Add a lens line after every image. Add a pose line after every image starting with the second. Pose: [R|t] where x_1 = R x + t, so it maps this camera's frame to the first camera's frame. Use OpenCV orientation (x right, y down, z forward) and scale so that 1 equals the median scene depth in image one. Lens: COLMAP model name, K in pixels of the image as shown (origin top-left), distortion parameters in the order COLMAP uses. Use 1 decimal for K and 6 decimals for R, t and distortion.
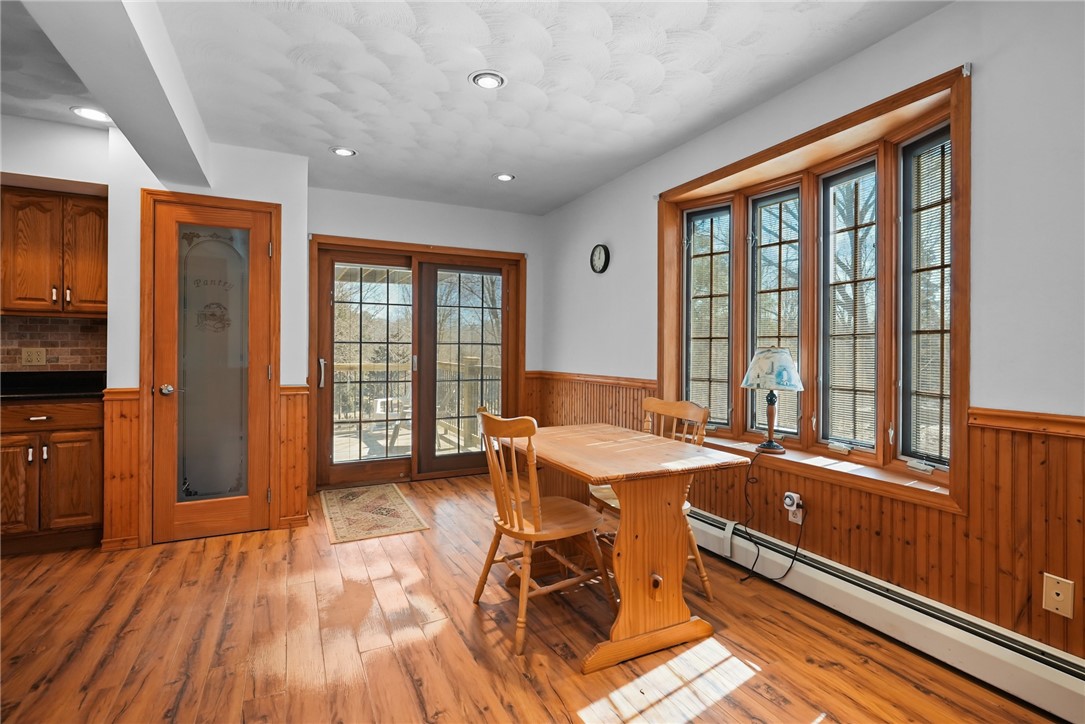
lens RADIAL K [[526.4, 0, 546.5], [0, 526.4, 348.0], [0, 0, 1]] dist [-0.012111, 0.008057]
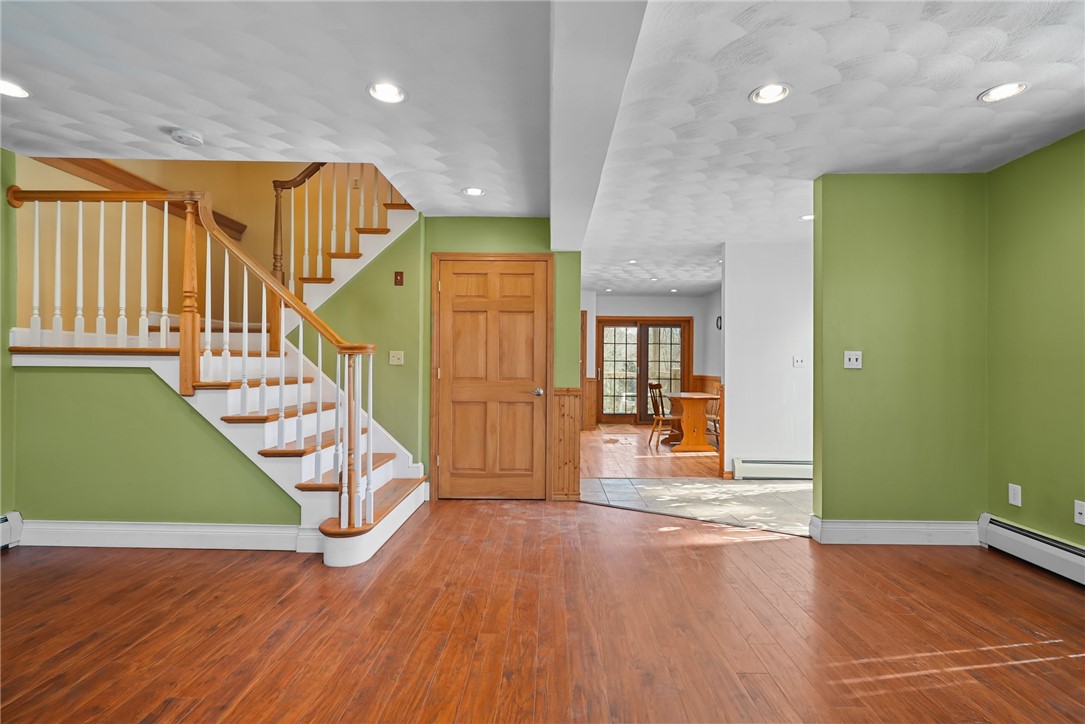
lens RADIAL K [[519.5, 0, 545.1], [0, 519.5, 358.5], [0, 0, 1]] dist [-0.013759, 0.009259]
pose [[0.891786, -0.002160, -0.452453, 0.547946], [-0.000298, 0.999986, -0.005361, -0.014174], [0.452458, 0.004915, 0.891772, -1.580144]]
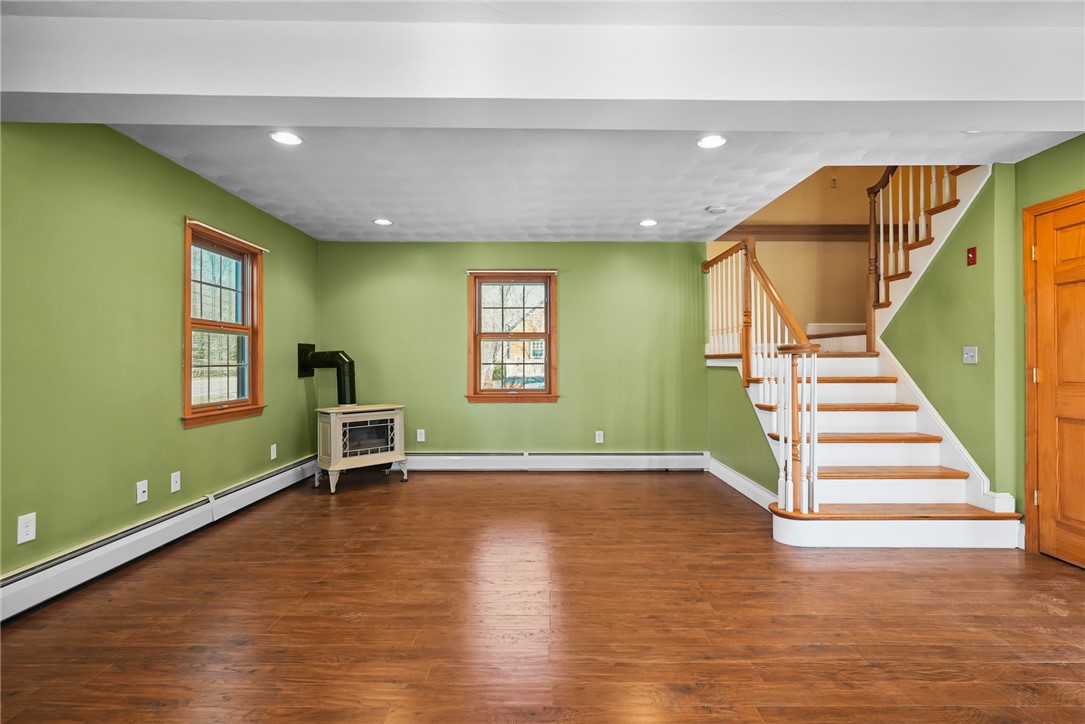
lens RADIAL K [[519.5, 0, 545.1], [0, 519.5, 358.5], [0, 0, 1]] dist [-0.013759, 0.009259]
pose [[-0.440411, -0.012677, -0.897707, 0.962215], [0.006720, 0.999826, -0.017416, -0.002886], [0.897771, -0.013702, -0.440249, -0.875090]]
